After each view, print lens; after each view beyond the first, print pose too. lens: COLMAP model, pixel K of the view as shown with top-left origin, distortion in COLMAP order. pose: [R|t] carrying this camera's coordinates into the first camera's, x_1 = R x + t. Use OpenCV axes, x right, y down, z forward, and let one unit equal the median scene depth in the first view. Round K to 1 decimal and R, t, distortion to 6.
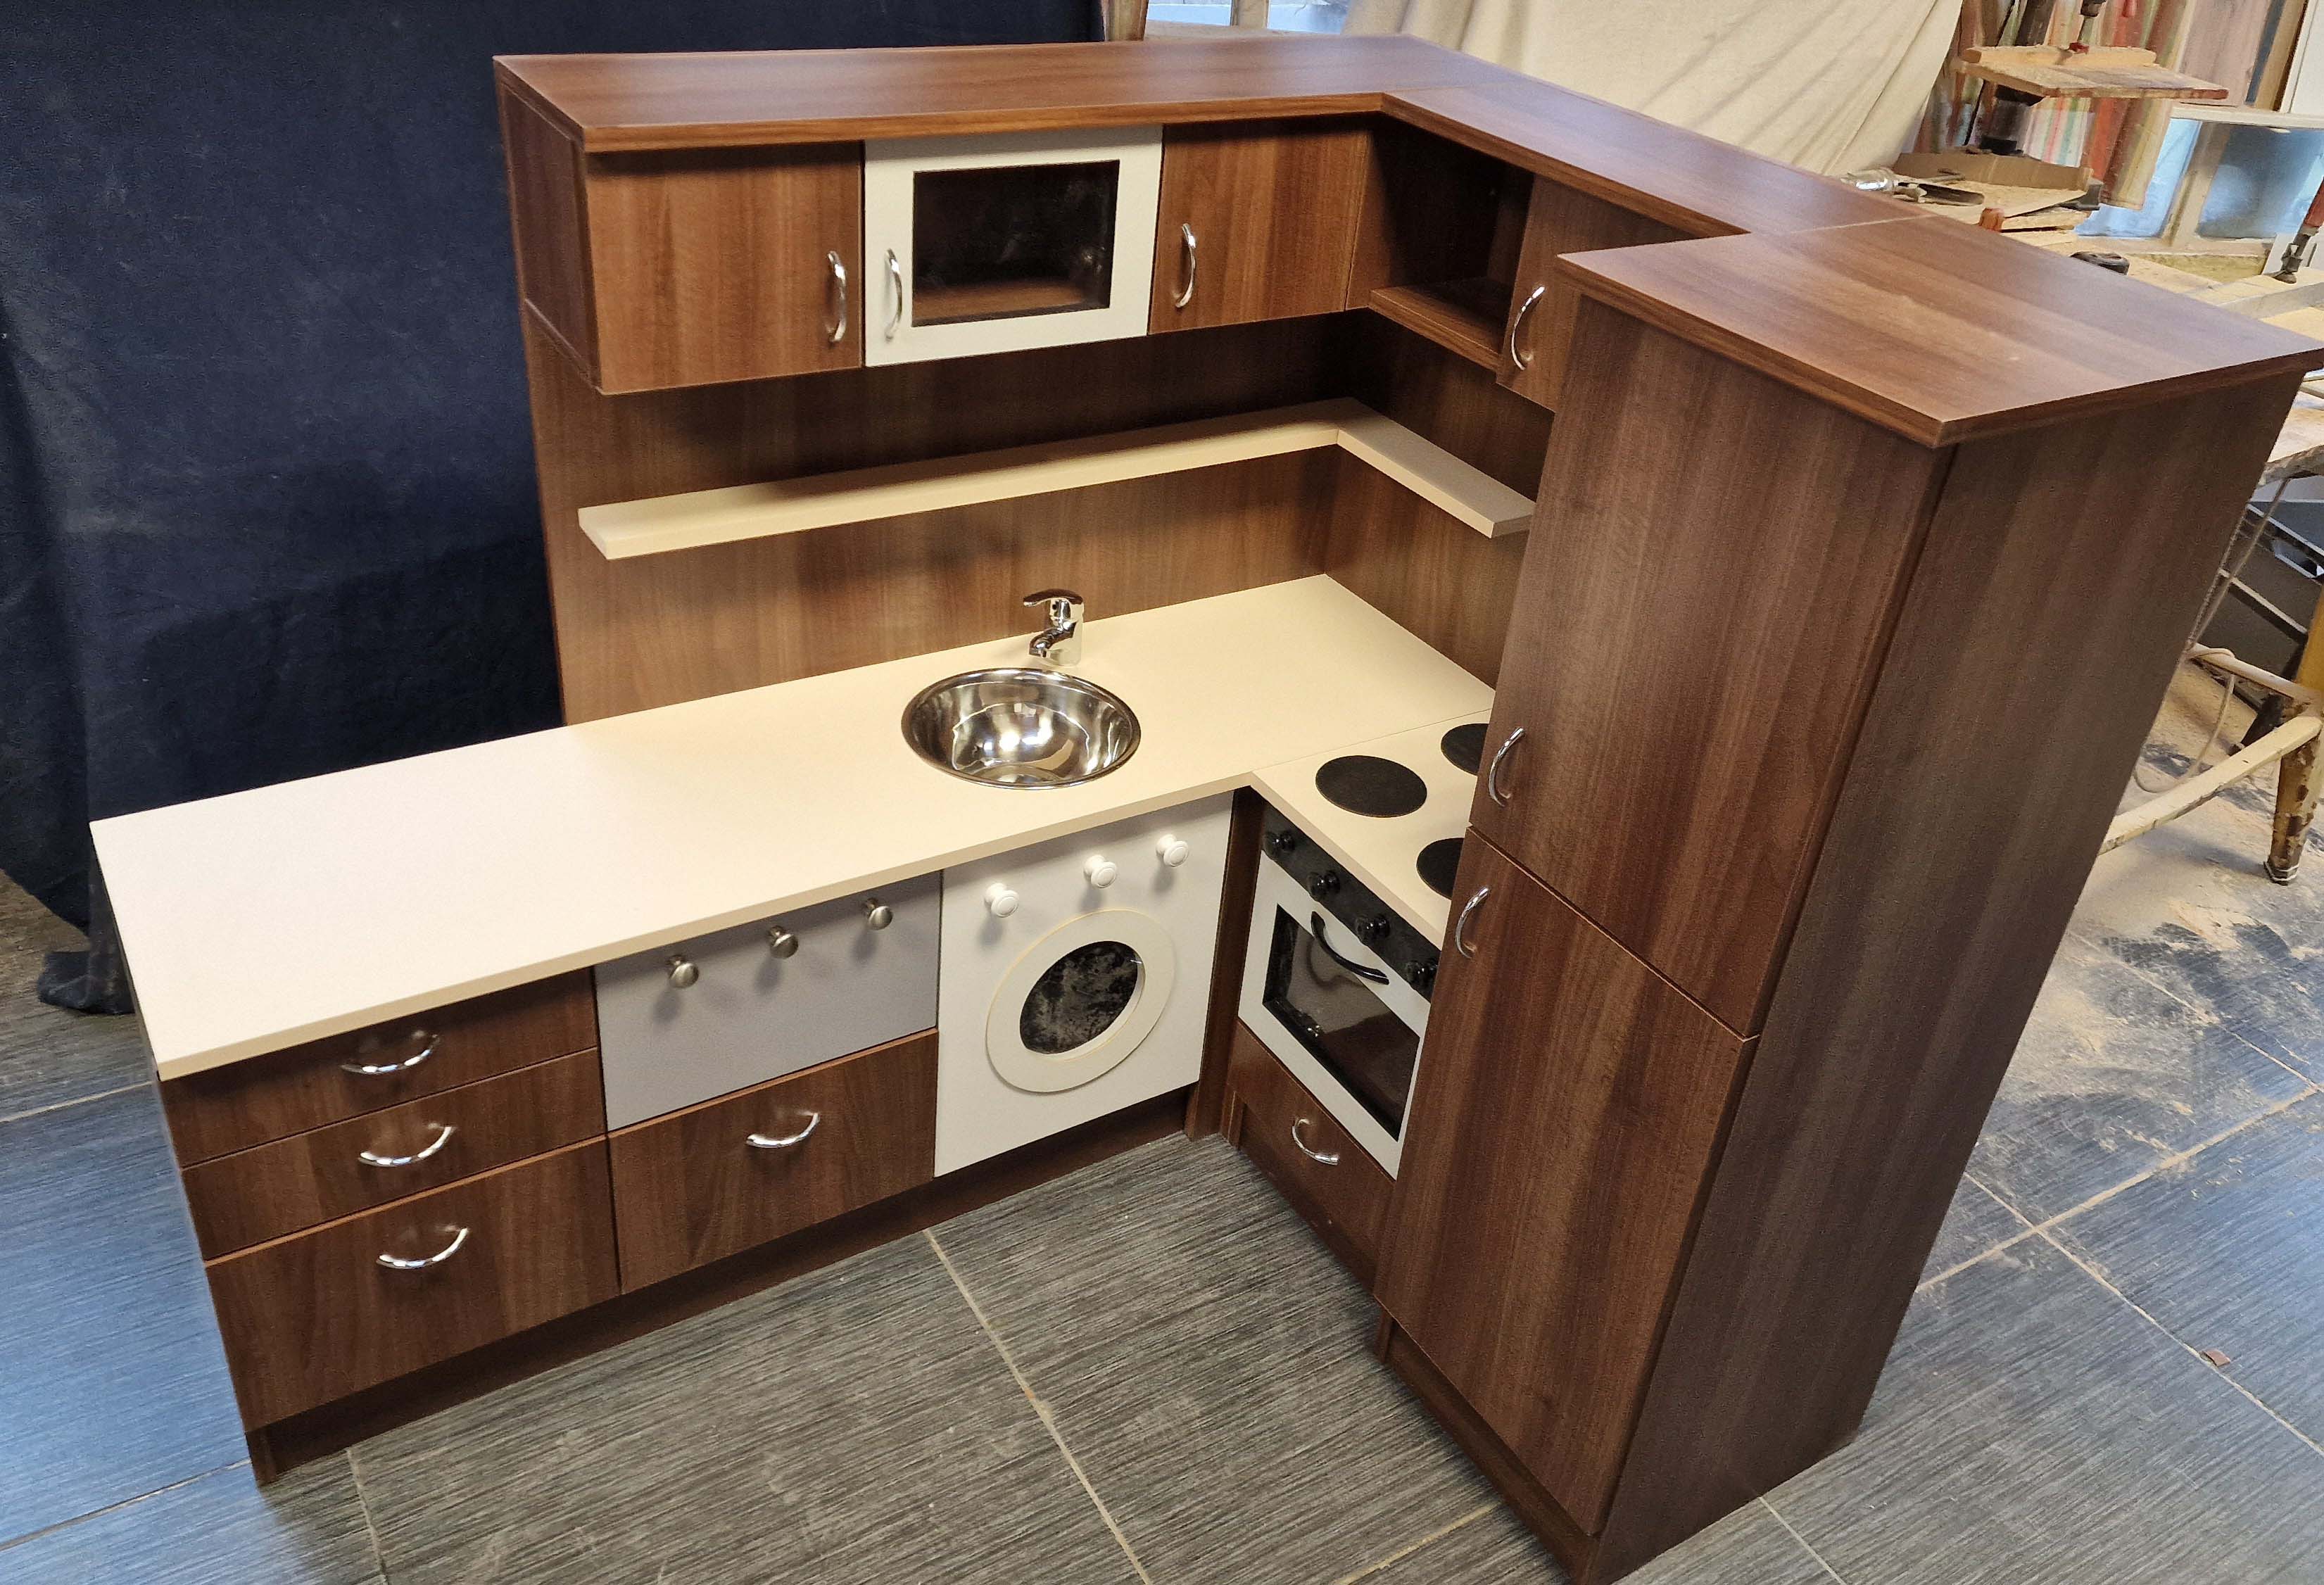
lens RADIAL K [[1890.3, 0, 1263.1], [0, 1890.3, 763.1], [0, 0, 1]] dist [0.001960, -0.011256]
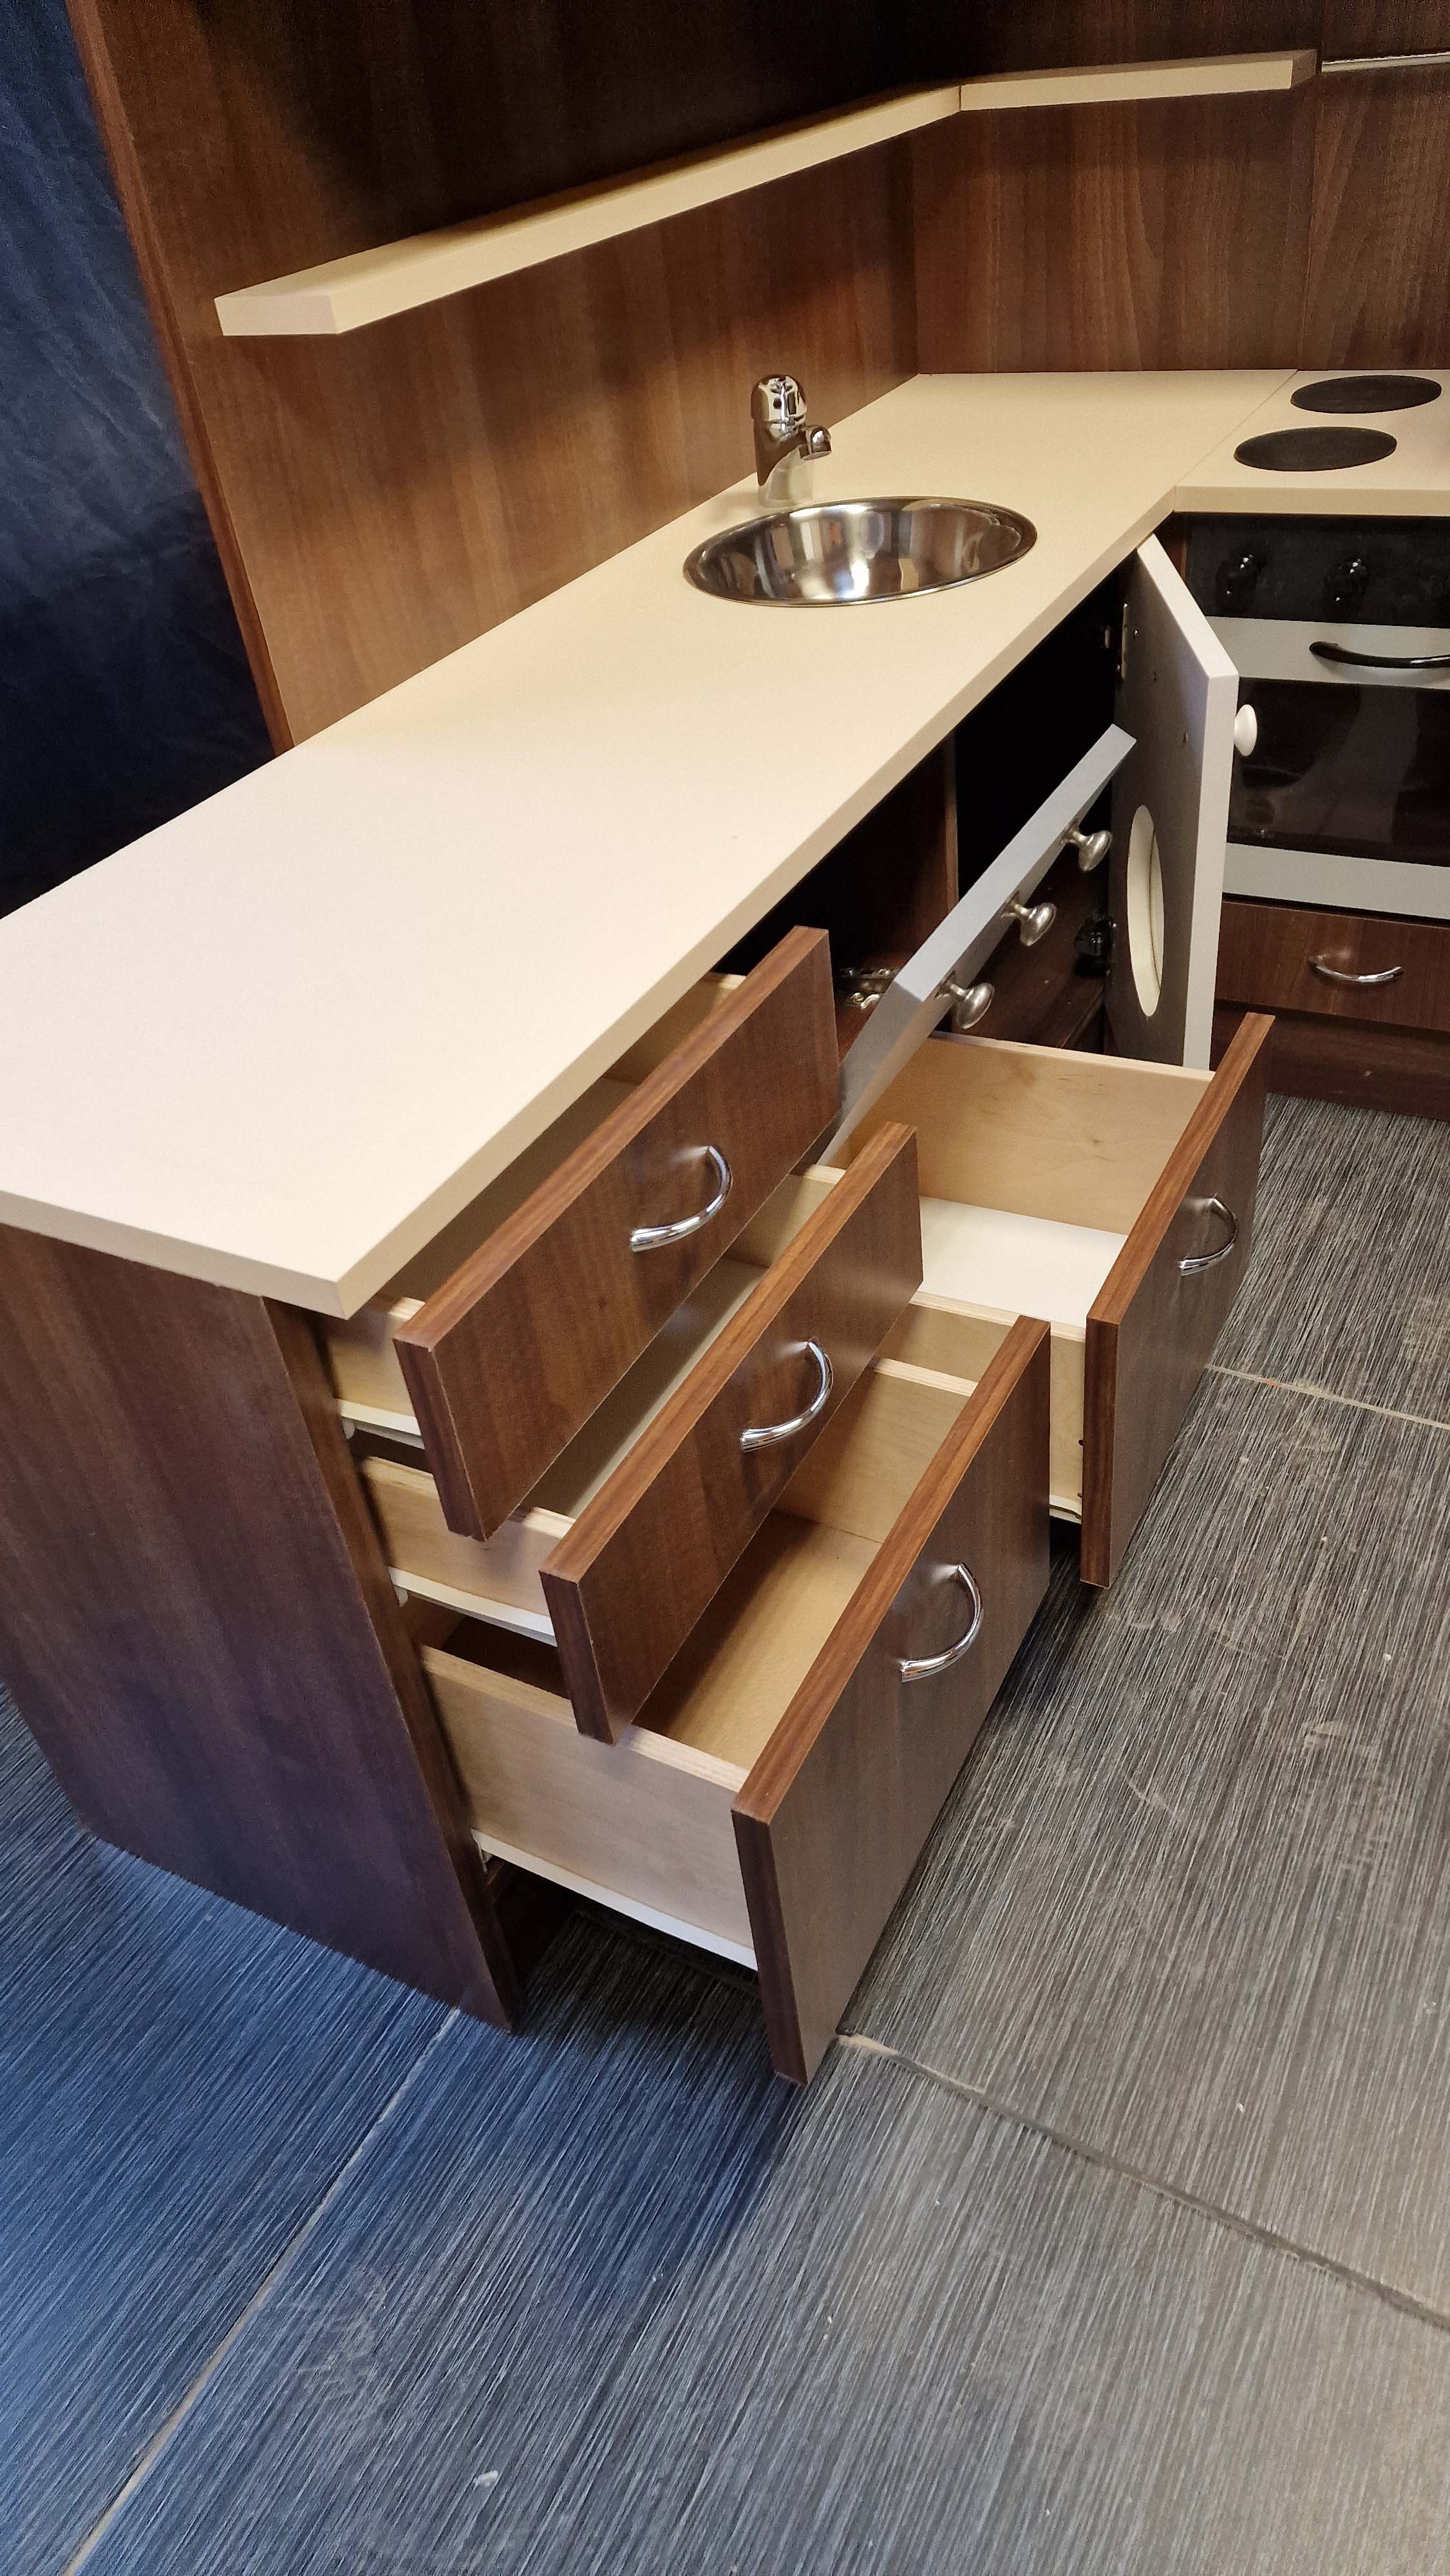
lens RADIAL K [[1716.7, 0, 725.0], [0, 1716.7, 1288.0], [0, 0, 1]] dist [0.003139, -0.000615]
pose [[0.857163, -0.445213, 0.258953, -0.478961], [0.414811, 0.894769, 0.165288, 0.103737], [-0.305292, -0.034262, 0.951642, 0.441264]]
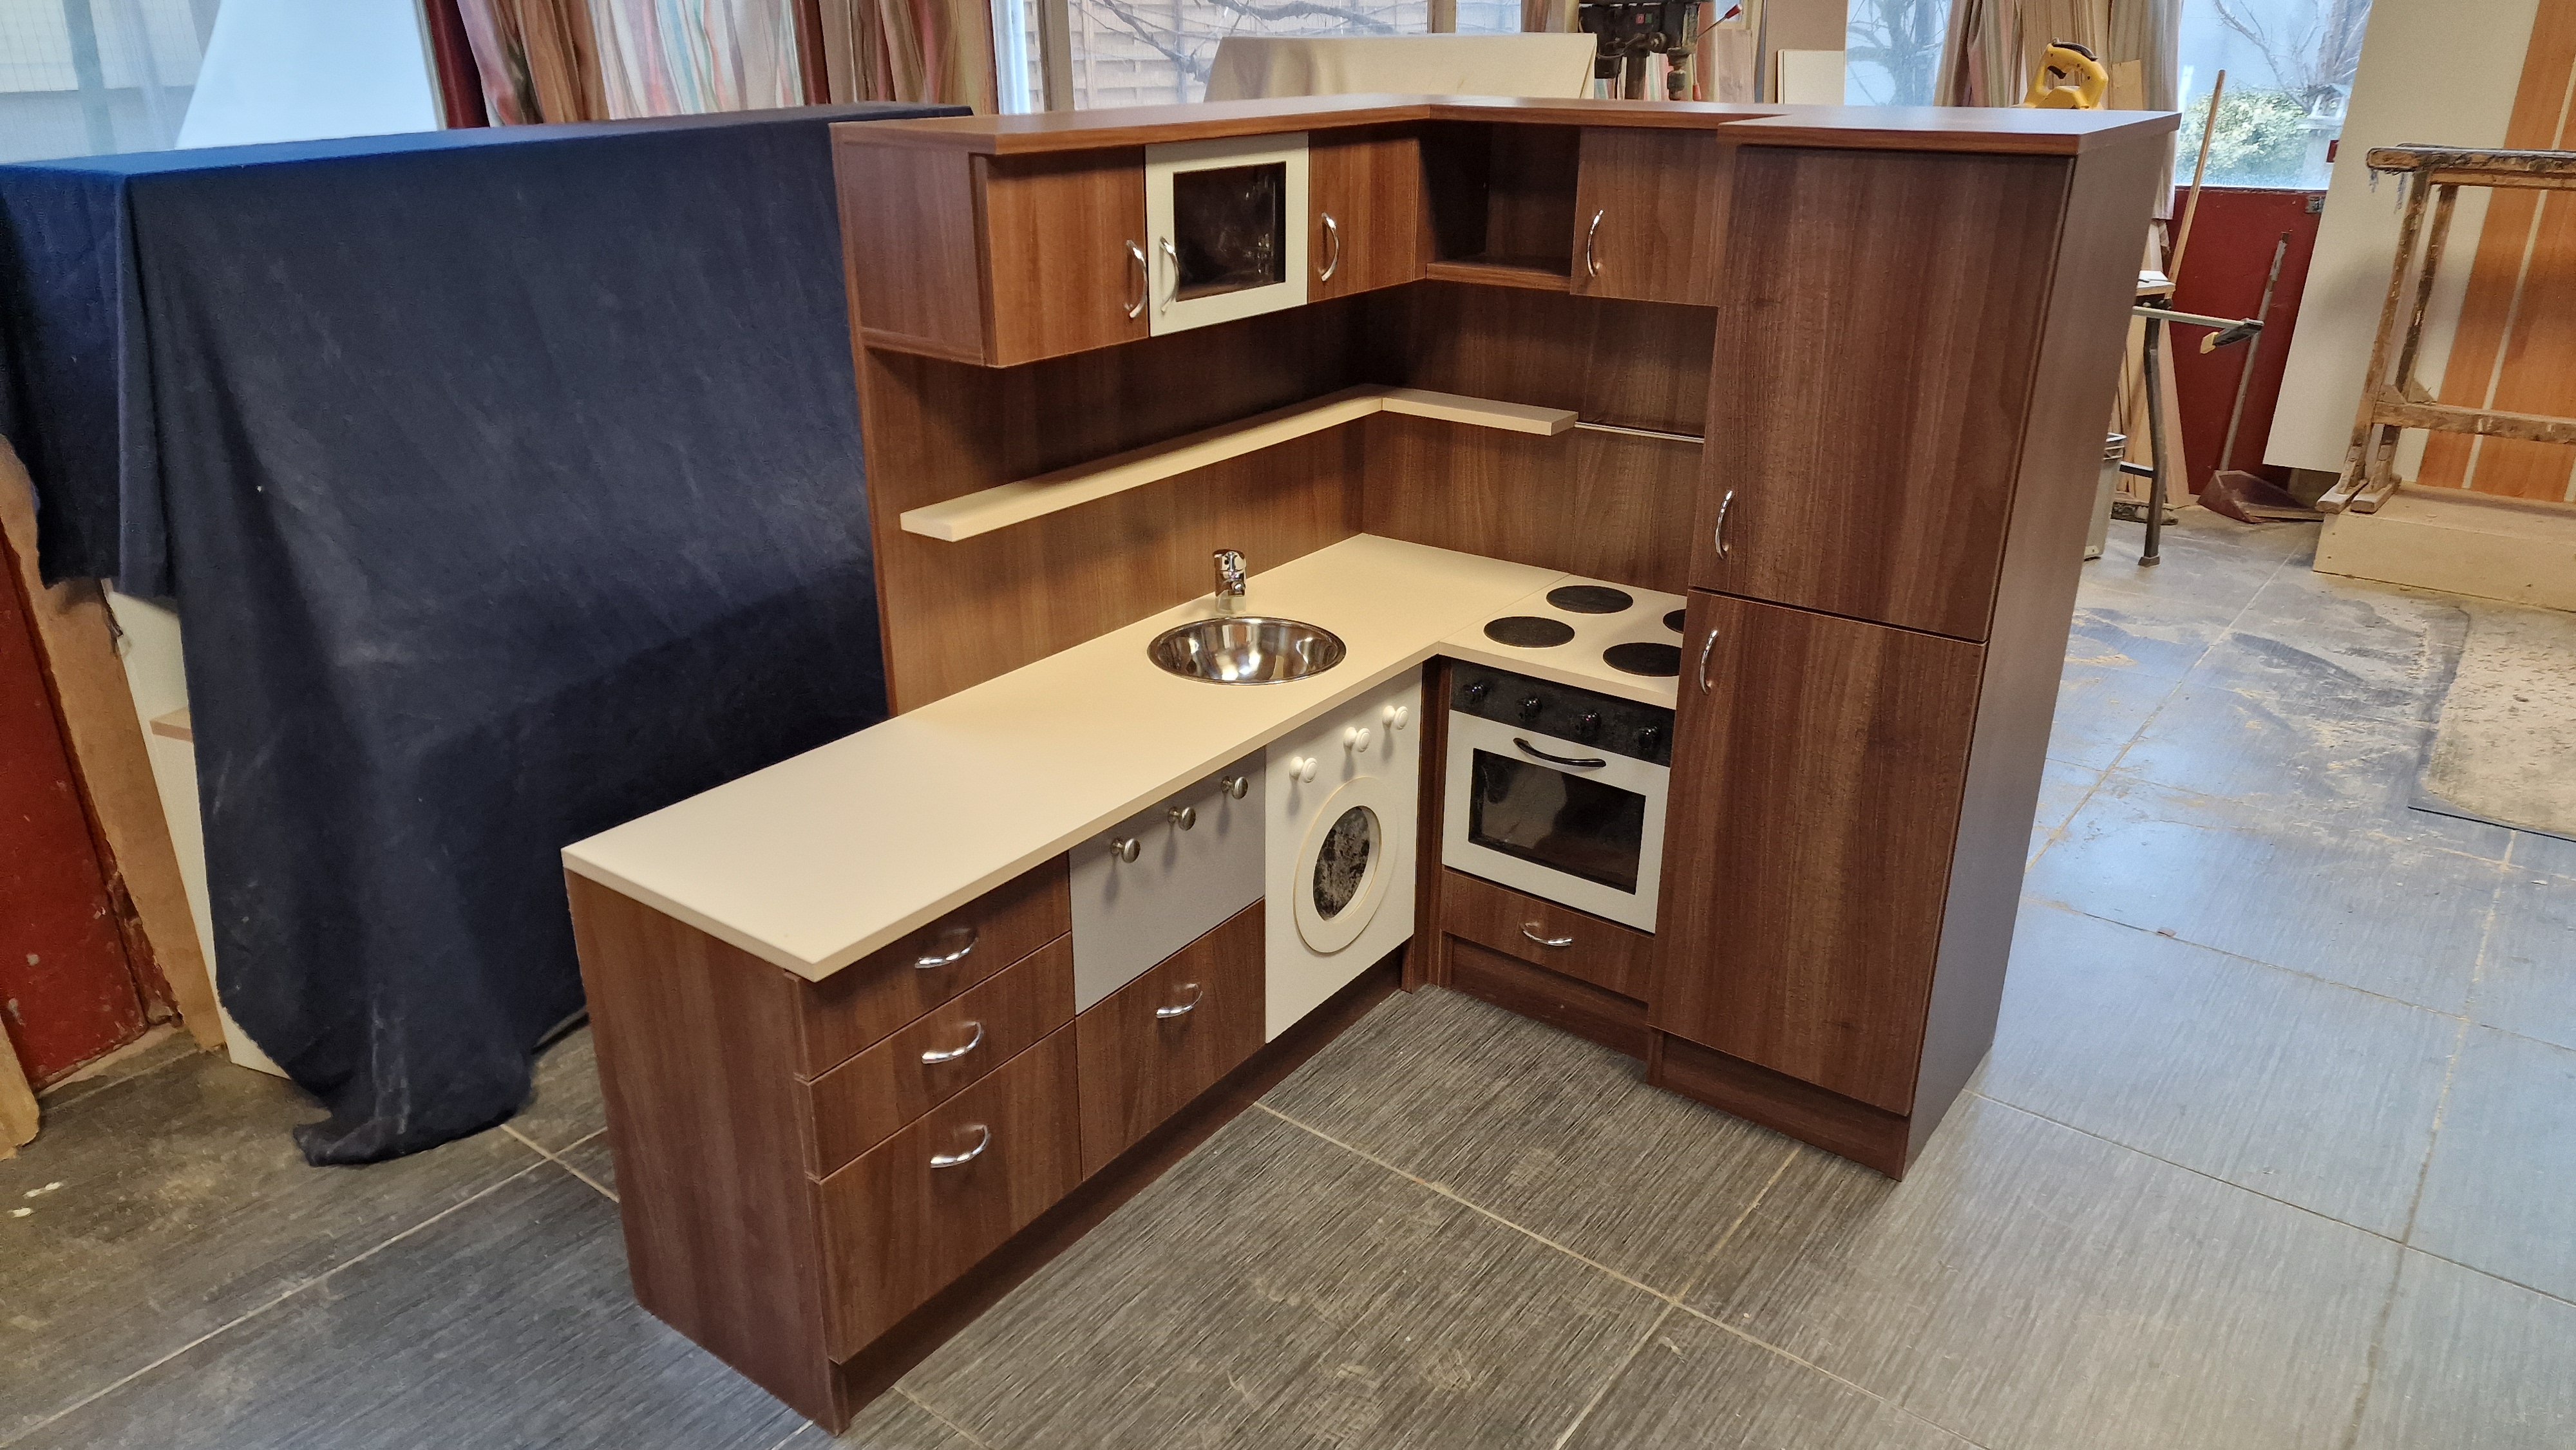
lens RADIAL K [[1716.7, 0, 1288.0], [0, 1716.7, 725.0], [0, 0, 1]] dist [0.003139, -0.000615]
pose [[0.933974, -0.219983, 0.281602, -0.450631], [0.257617, 0.960635, -0.103993, 0.156530], [-0.247640, 0.169673, 0.953879, -0.041871]]
